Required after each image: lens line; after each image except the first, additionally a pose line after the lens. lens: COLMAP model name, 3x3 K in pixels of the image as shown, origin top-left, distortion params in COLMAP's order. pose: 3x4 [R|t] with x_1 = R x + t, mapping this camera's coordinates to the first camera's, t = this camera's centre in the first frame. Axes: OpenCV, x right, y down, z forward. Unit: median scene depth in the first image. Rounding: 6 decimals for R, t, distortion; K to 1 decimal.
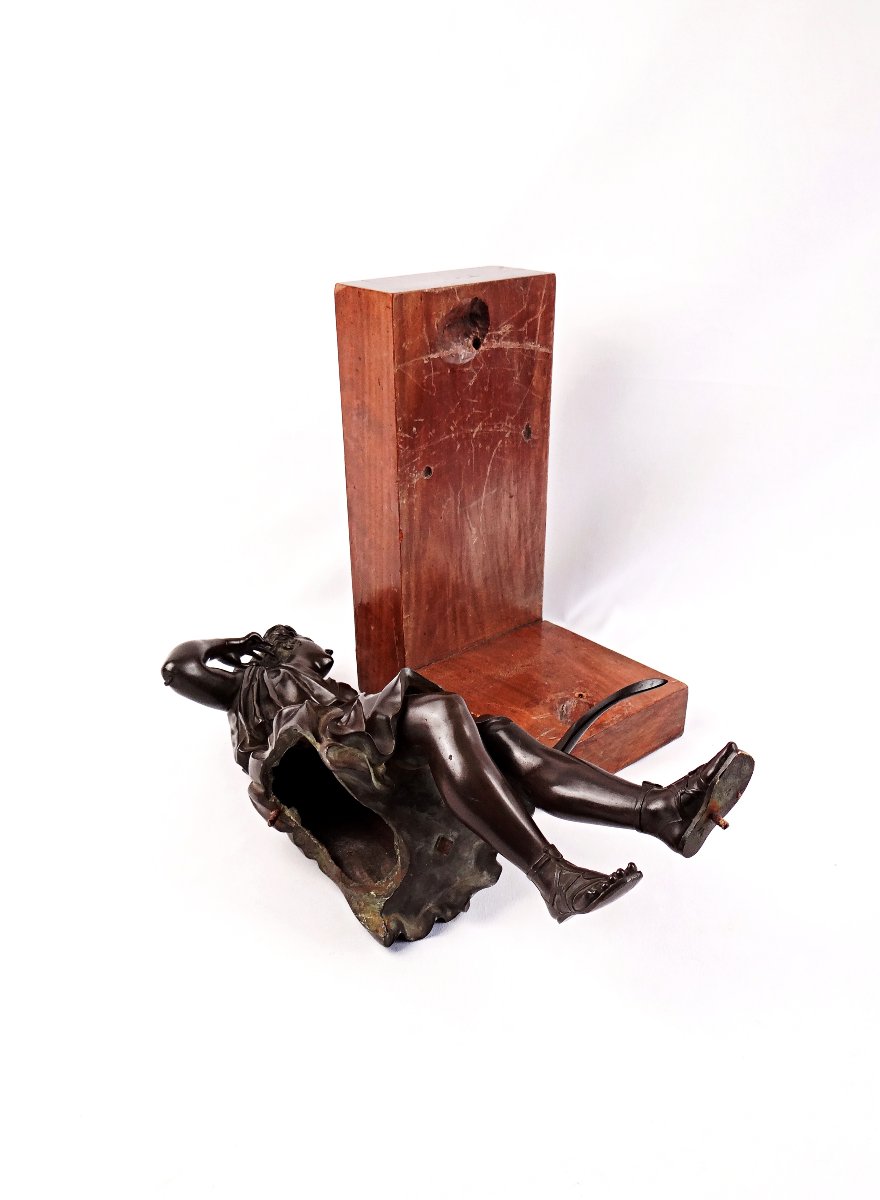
lens RADIAL K [[1008.9, 0, 430.2], [0, 1008.9, 597.7], [0, 0, 1]] dist [-0.003566, -0.003867]
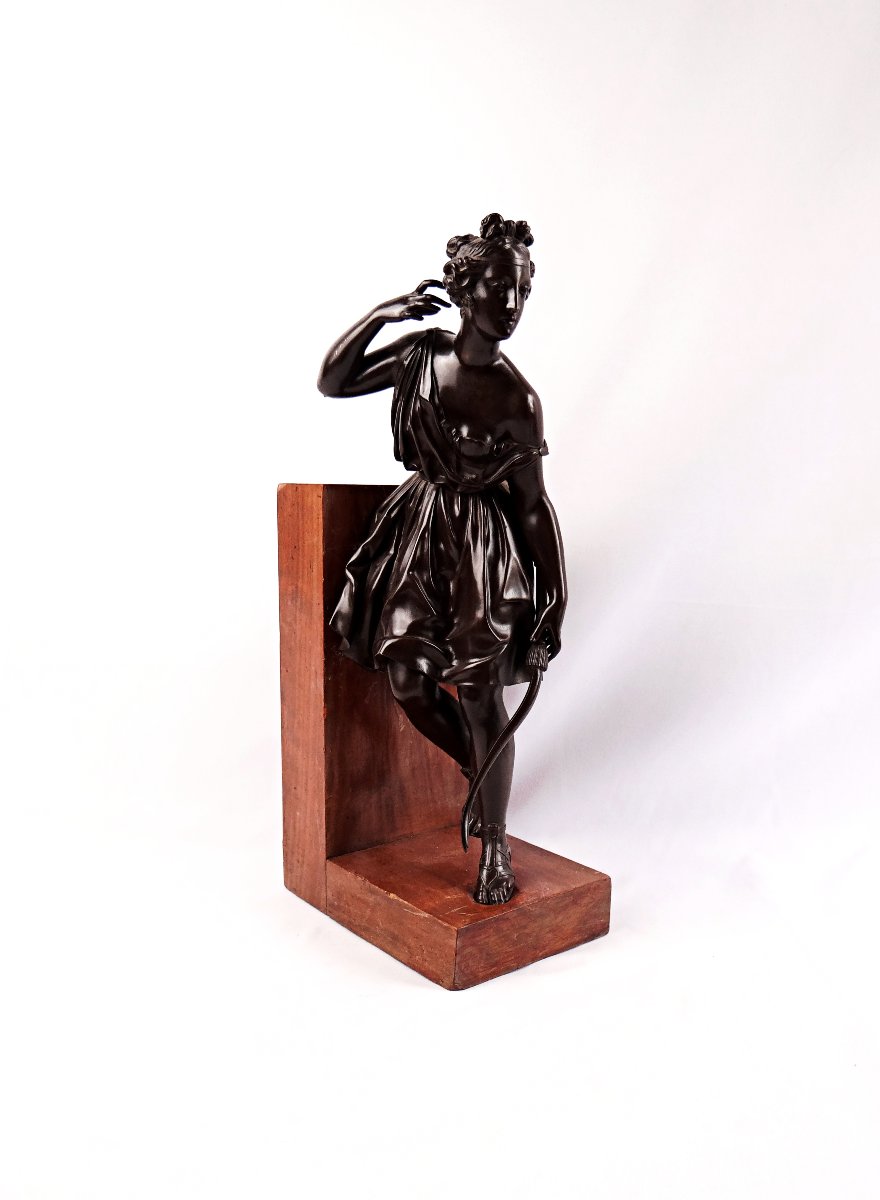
lens RADIAL K [[1008.9, 0, 430.3], [0, 1008.9, 603.0], [0, 0, 1]] dist [-0.003566, -0.003867]
pose [[0.999394, 0.027641, -0.021155, 0.098476], [-0.032828, 0.950519, -0.308928, 0.149758], [0.011569, 0.309435, 0.950850, -0.017662]]
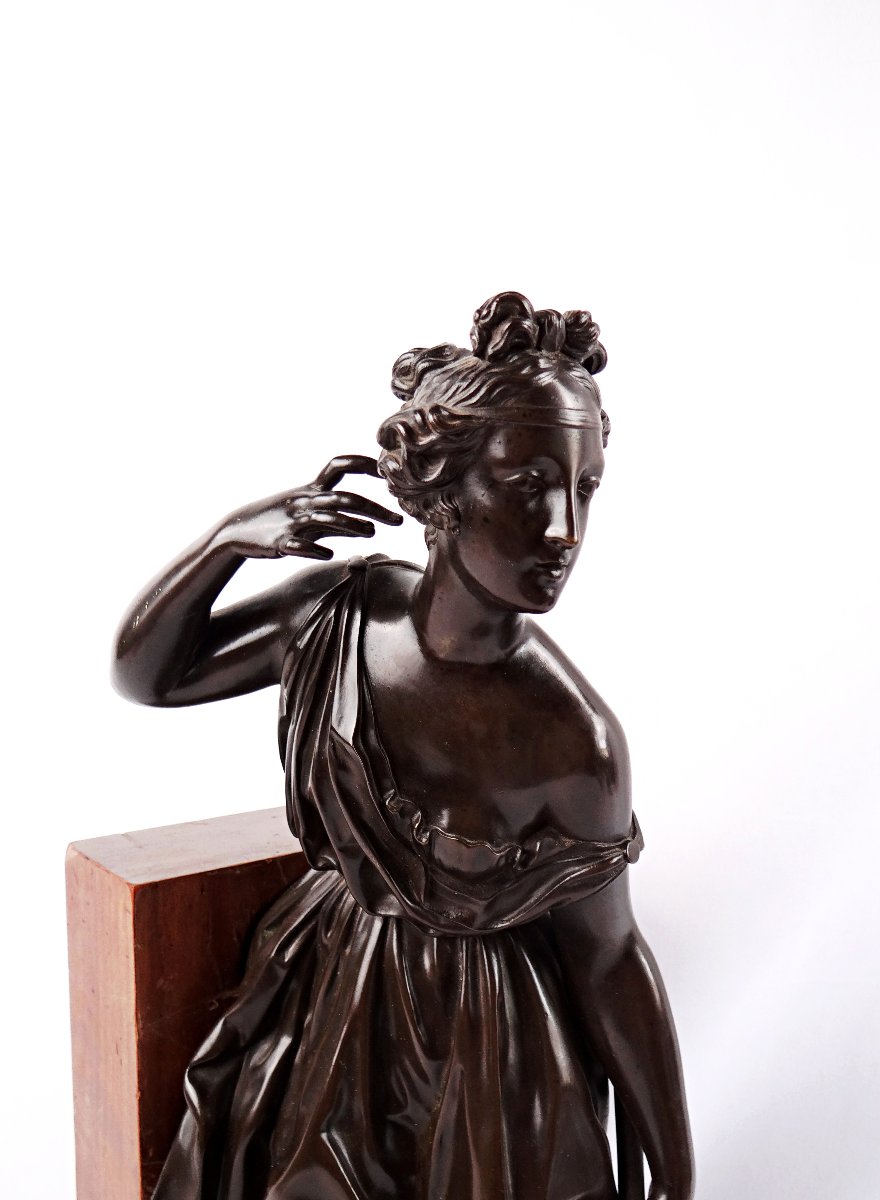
lens RADIAL K [[1008.9, 0, 443.2], [0, 1008.9, 603.1], [0, 0, 1]] dist [-0.003566, -0.003867]
pose [[0.999873, 0.010889, -0.011614, 0.109837], [-0.014518, 0.923060, -0.384383, -0.219967], [0.006535, 0.384502, 0.923101, 0.440836]]
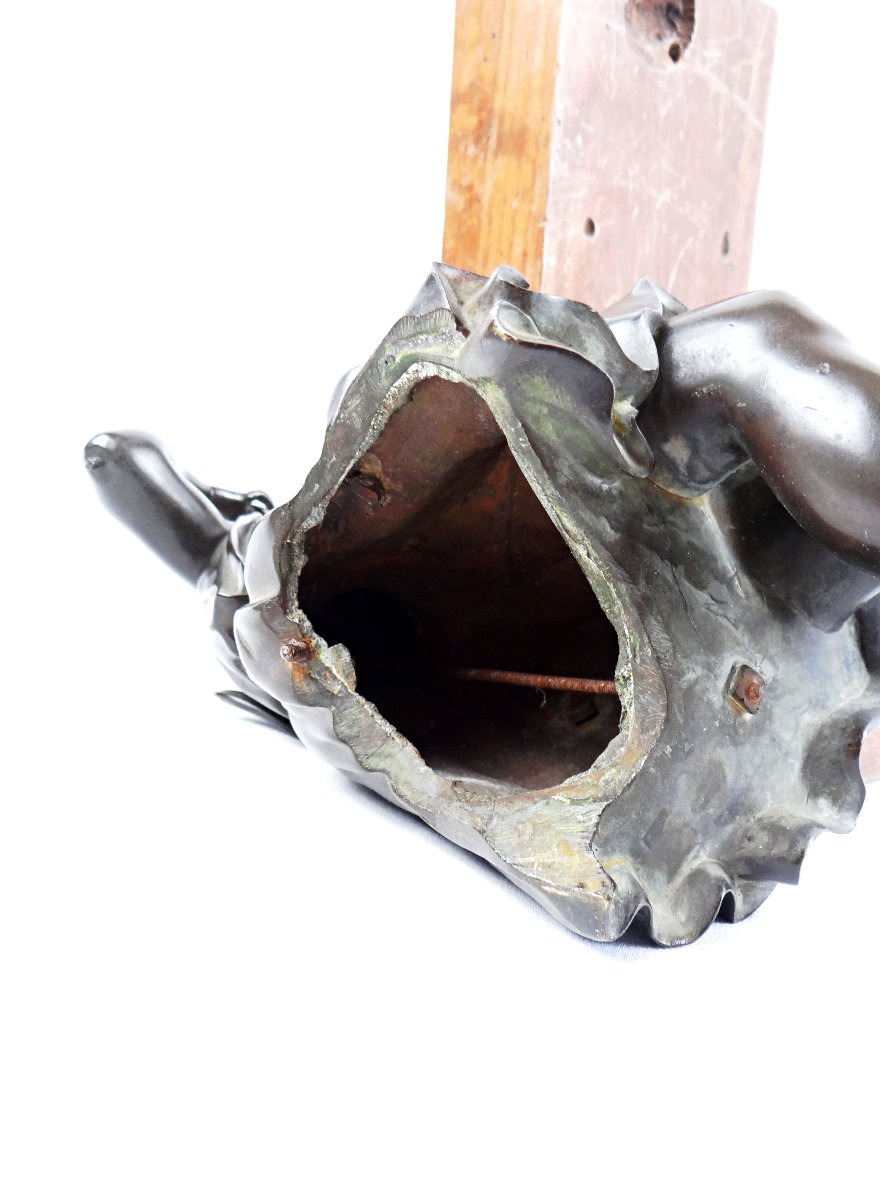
lens RADIAL K [[1008.9, 0, 440.7], [0, 1008.9, 601.0], [0, 0, 1]] dist [-0.003566, -0.003867]
pose [[0.996597, 0.076360, 0.031040, -0.092415], [-0.064377, 0.956233, -0.285436, 0.262520], [-0.051477, 0.282466, 0.957895, 0.499534]]
